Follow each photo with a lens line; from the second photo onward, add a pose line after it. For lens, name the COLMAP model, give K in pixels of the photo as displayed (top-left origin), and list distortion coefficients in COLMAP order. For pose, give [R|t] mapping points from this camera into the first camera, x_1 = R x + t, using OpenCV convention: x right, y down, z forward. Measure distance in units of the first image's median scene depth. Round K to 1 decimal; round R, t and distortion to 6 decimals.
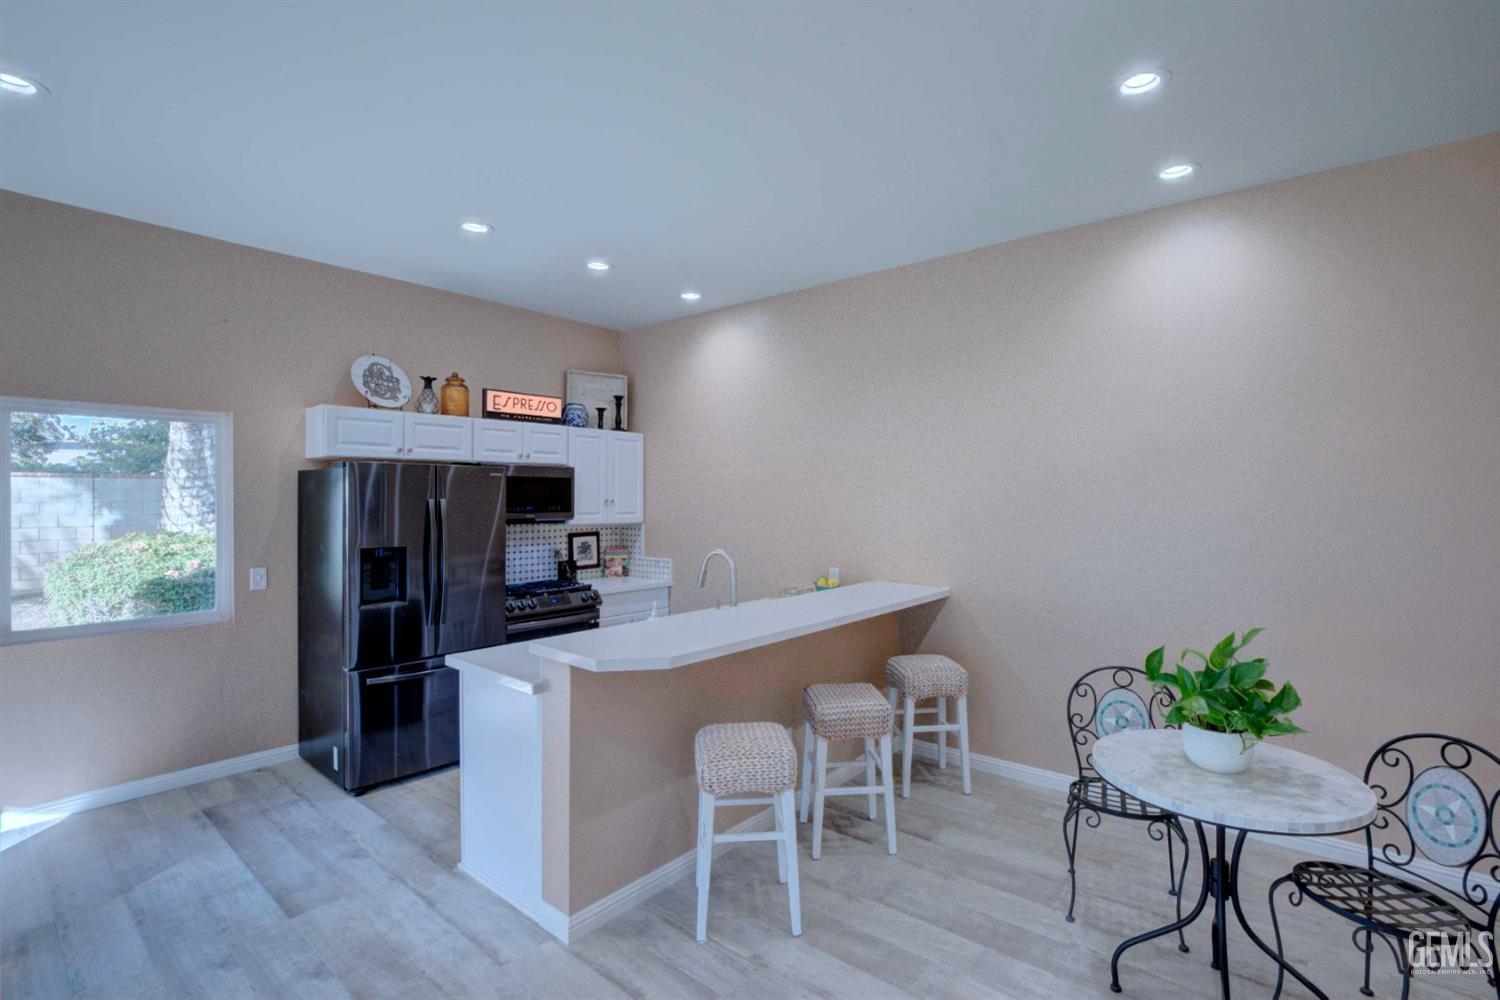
lens RADIAL K [[675.2, 0, 756.3], [0, 675.2, 500.8], [0, 0, 1]] dist [-0.044656, 0.011682]
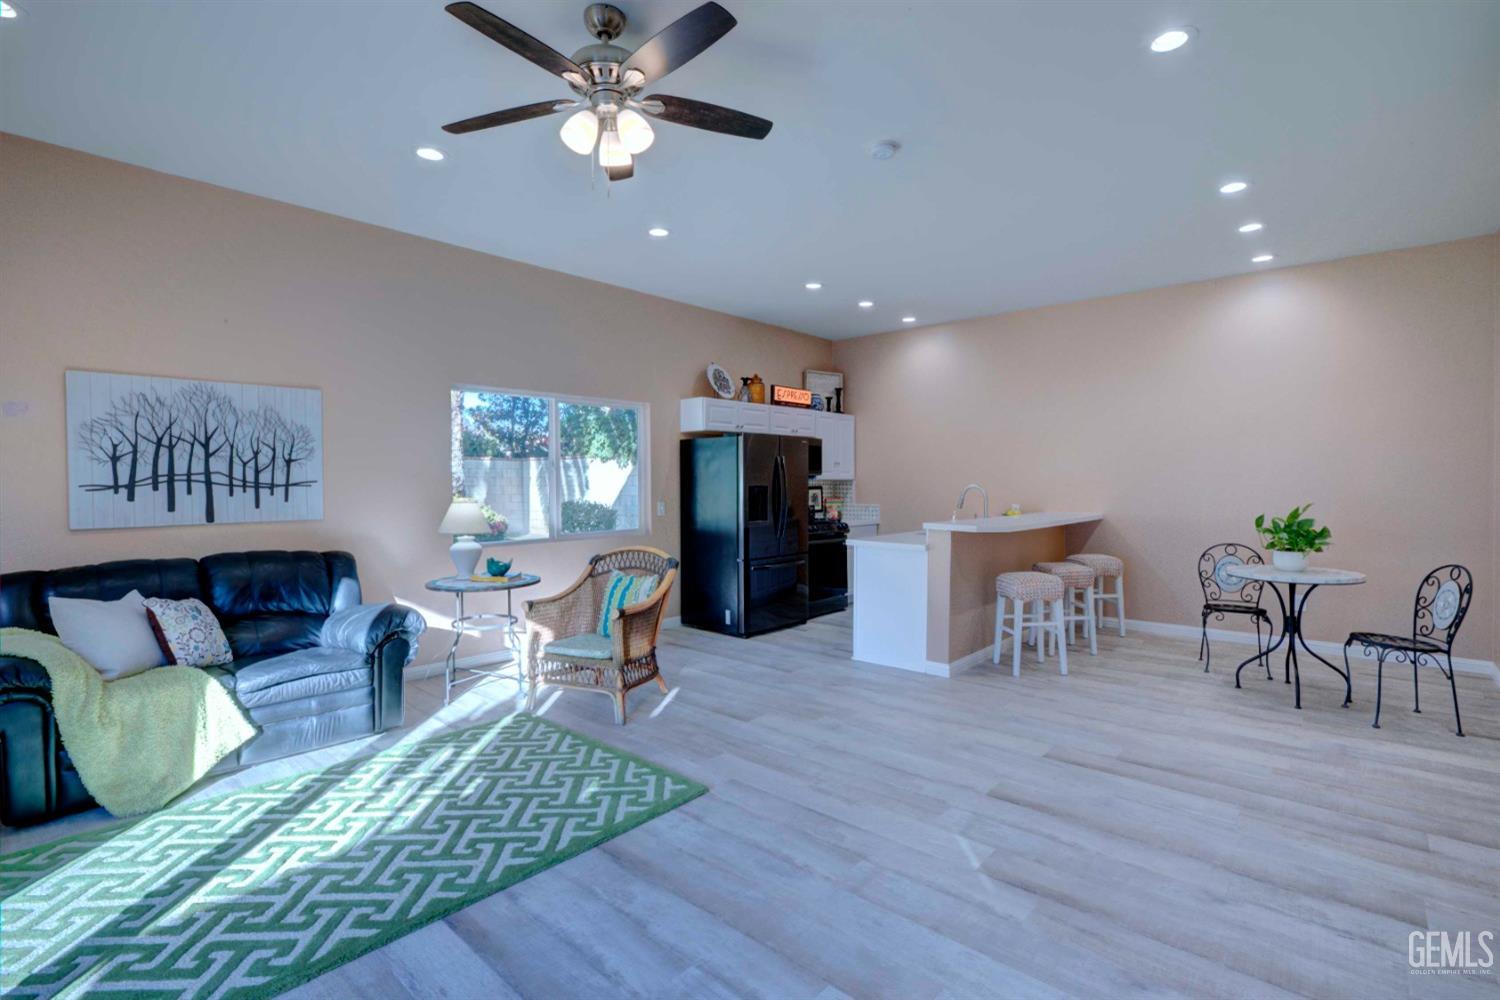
lens RADIAL K [[675.2, 0, 756.3], [0, 675.2, 500.8], [0, 0, 1]] dist [-0.044656, 0.011682]
pose [[0.999250, -0.003744, -0.038533, -0.447895], [0.004699, 0.999683, 0.024737, 0.057833], [0.038428, -0.024899, 0.998951, -0.563372]]
